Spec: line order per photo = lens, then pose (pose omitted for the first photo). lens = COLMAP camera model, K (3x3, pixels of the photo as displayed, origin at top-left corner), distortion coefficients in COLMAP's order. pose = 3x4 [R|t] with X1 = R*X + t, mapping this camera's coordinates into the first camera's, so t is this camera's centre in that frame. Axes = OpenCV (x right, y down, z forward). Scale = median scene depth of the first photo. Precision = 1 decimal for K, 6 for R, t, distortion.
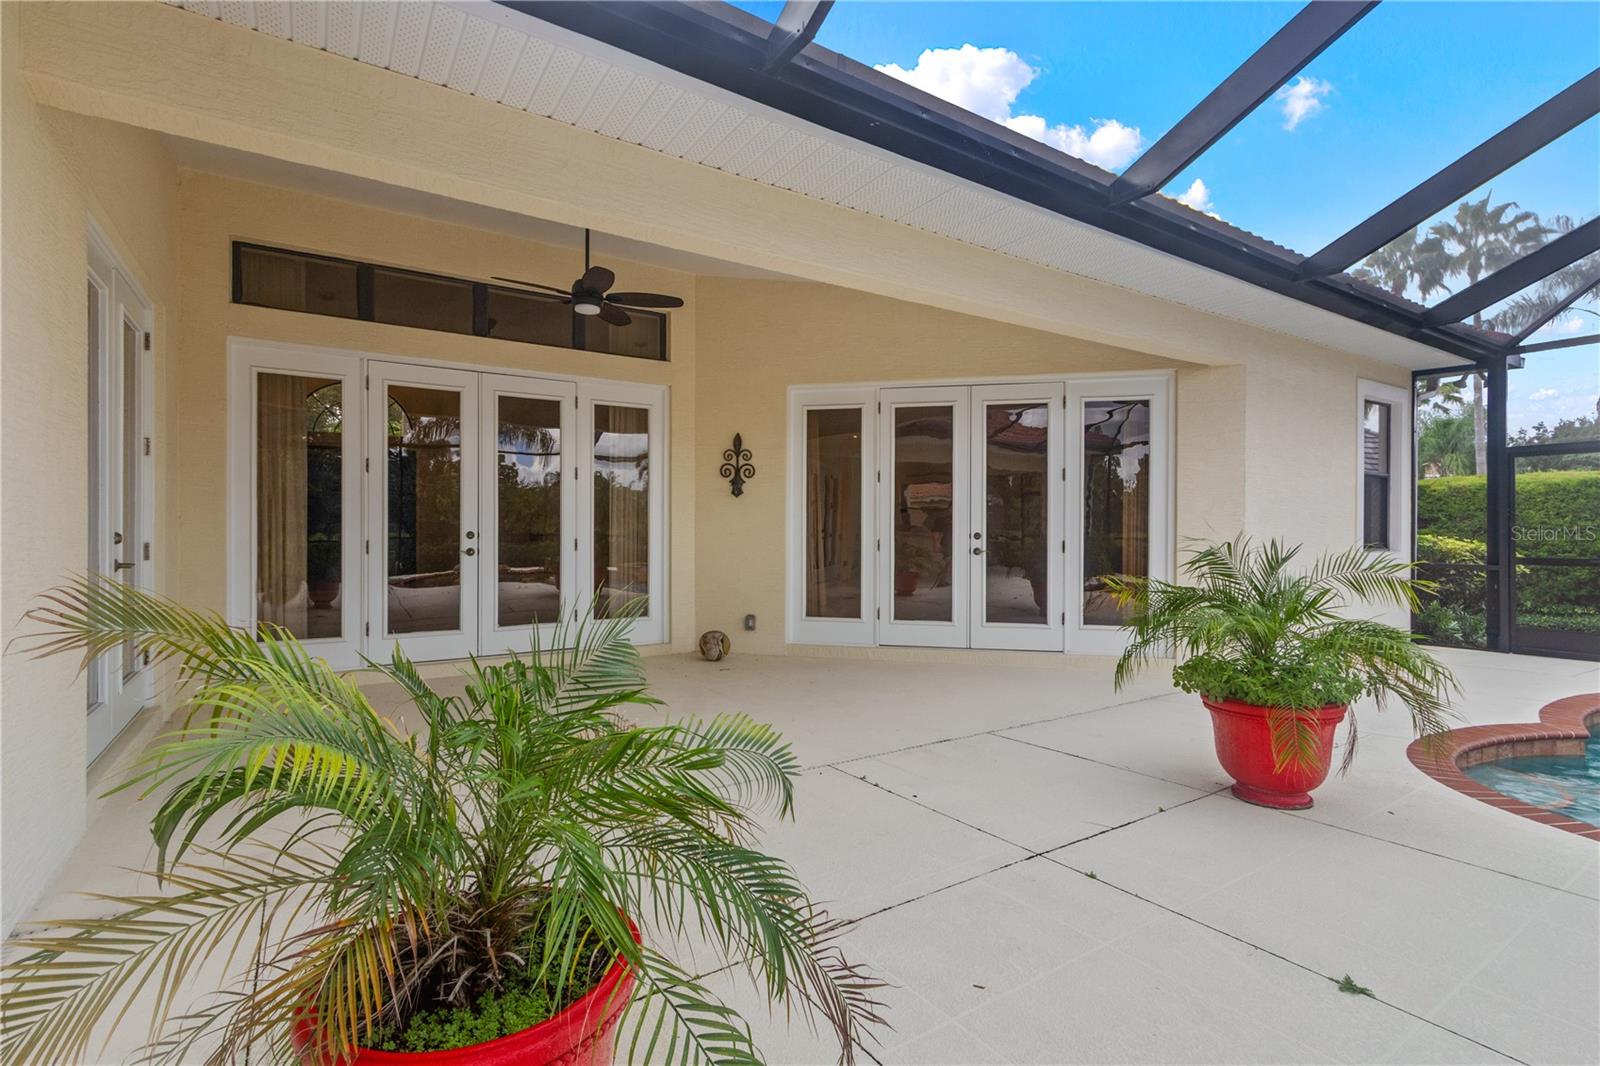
lens RADIAL K [[747.1, 0, 806.4], [0, 747.1, 525.7], [0, 0, 1]] dist [0.000262, 0.000276]
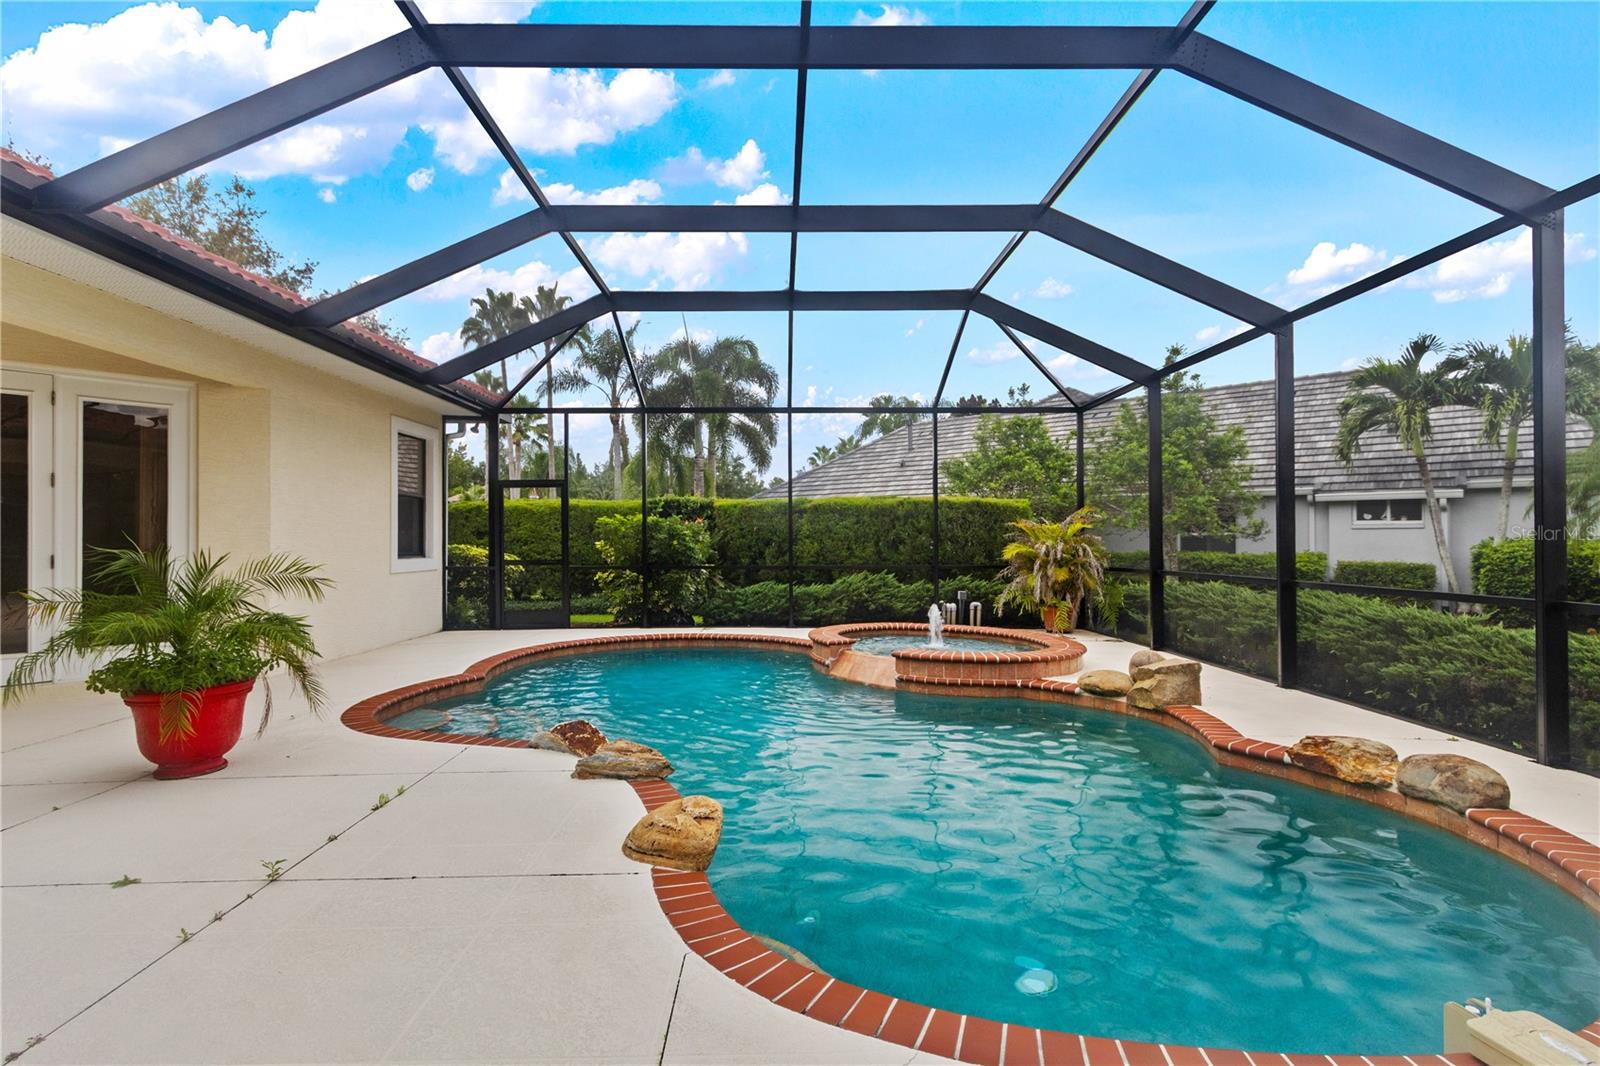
lens RADIAL K [[747.1, 0, 796.2], [0, 747.1, 532.6], [0, 0, 1]] dist [0.000262, 0.000276]
pose [[0.525448, -0.001218, 0.850825, 0.063140], [0.008120, 0.999961, -0.003584, 0.001879], [-0.850787, 0.008792, 0.525438, -0.217777]]
